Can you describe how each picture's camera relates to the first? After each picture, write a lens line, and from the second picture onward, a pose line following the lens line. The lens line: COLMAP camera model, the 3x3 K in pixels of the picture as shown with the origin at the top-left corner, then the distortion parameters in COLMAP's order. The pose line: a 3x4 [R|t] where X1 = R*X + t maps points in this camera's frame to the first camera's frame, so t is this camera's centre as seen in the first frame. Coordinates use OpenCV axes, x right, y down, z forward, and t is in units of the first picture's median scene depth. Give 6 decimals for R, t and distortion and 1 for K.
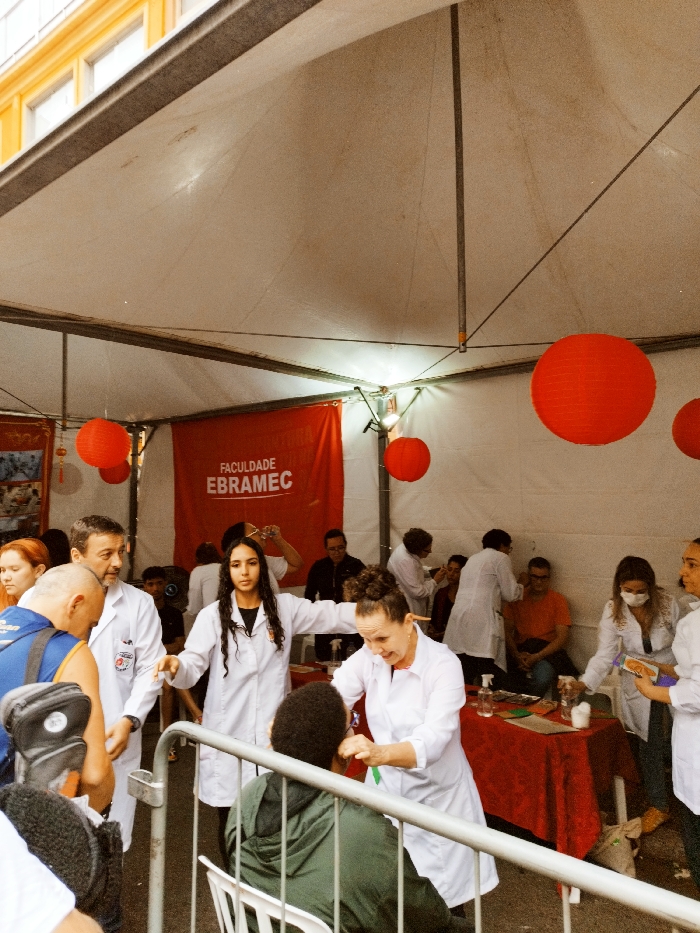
lens RADIAL K [[661.7, 0, 345.0], [0, 661.7, 465.6], [0, 0, 1]] dist [0.016801, -0.017166]
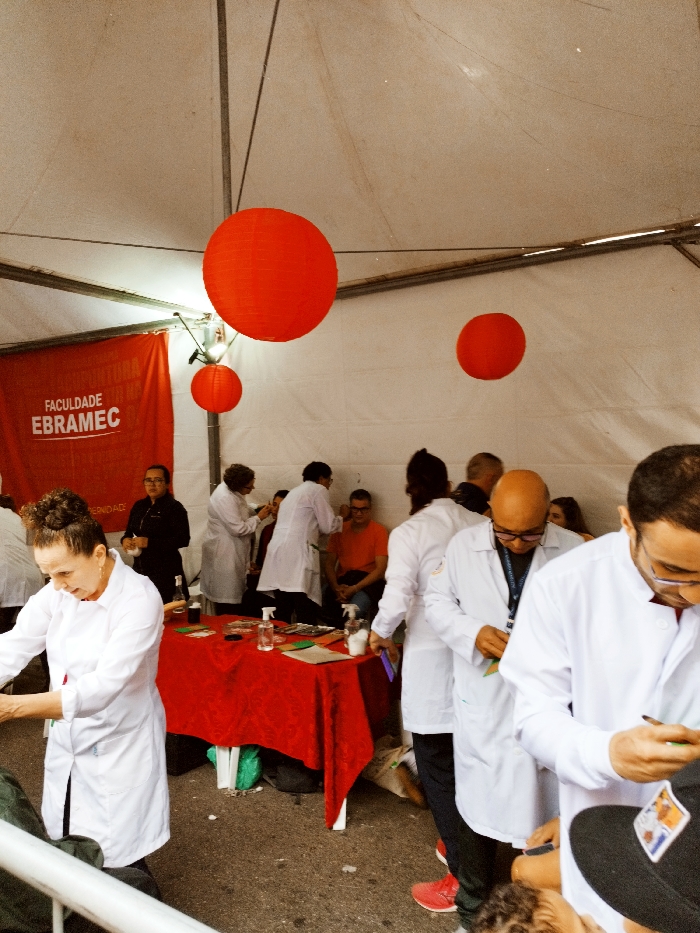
lens RADIAL K [[661.7, 0, 353.4], [0, 661.7, 469.1], [0, 0, 1]] dist [0.016801, -0.017166]
pose [[0.986429, -0.025098, 0.162260, 0.116281], [0.010863, 0.996059, 0.088028, 0.020864], [-0.163830, -0.085071, 0.982814, 0.036799]]
